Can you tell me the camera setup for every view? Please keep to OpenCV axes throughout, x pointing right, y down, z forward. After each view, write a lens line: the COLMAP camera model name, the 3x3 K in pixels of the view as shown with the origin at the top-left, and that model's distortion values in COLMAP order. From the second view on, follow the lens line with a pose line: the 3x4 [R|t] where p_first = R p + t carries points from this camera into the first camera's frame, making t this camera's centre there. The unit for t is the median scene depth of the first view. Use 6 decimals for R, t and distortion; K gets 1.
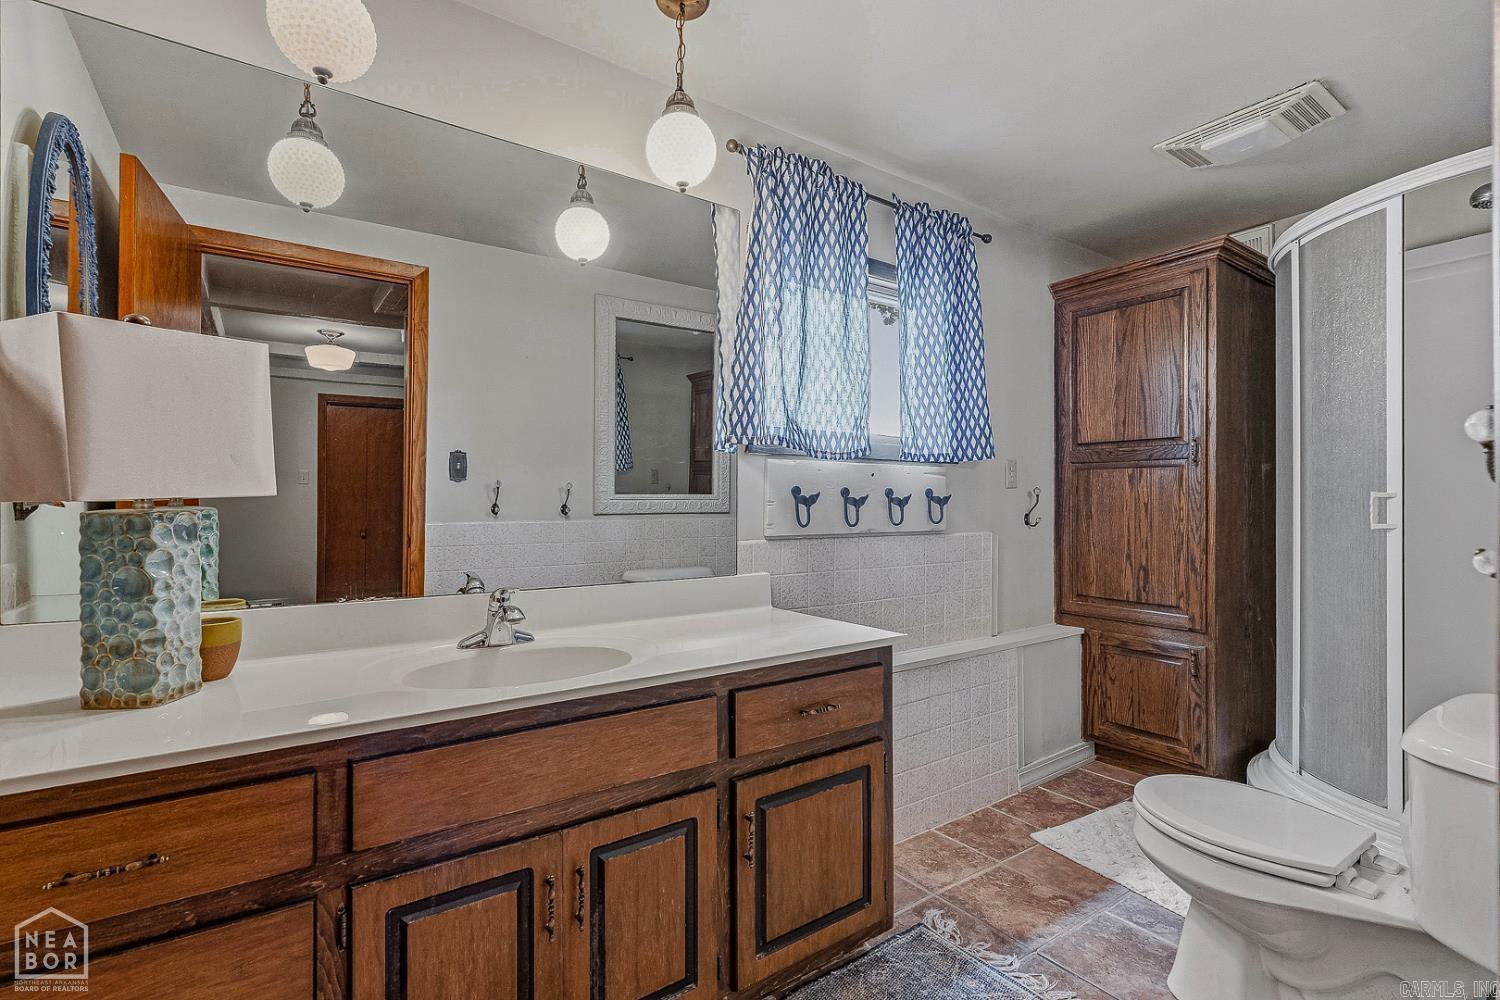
lens RADIAL K [[677.9, 0, 751.1], [0, 677.9, 498.6], [0, 0, 1]] dist [-0.009421, 0.002879]
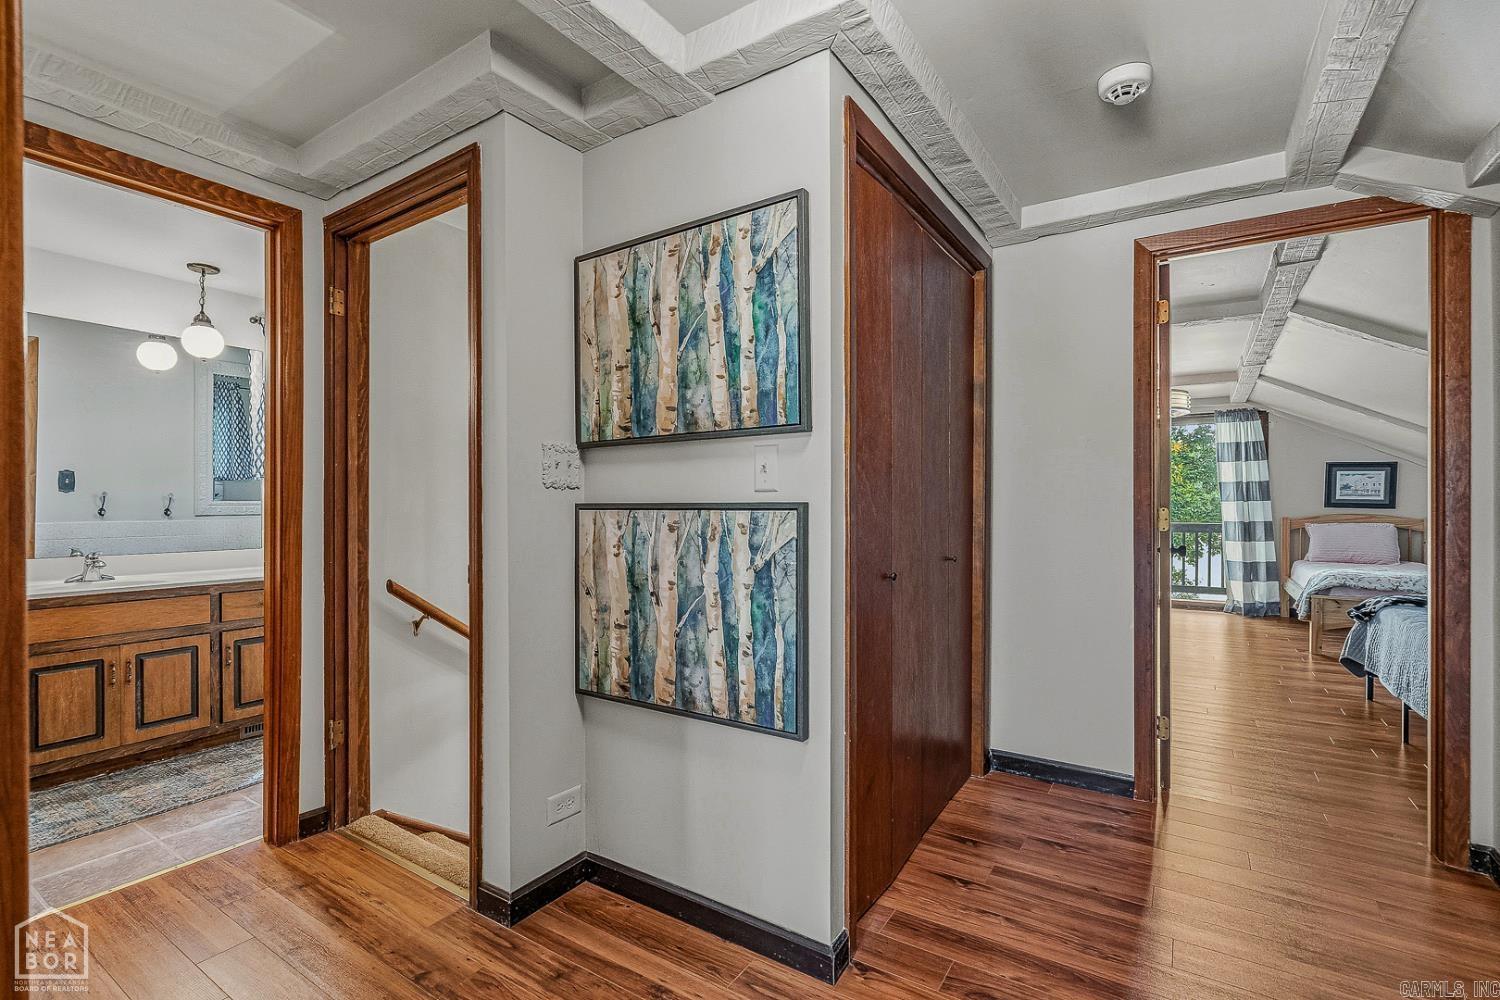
lens RADIAL K [[677.9, 0, 757.2], [0, 677.9, 505.9], [0, 0, 1]] dist [-0.009421, 0.002879]
pose [[0.926664, 0.001853, 0.375887, 0.828692], [-0.006717, 0.999910, 0.011632, -0.052862], [-0.375832, -0.013304, 0.926592, -1.869283]]
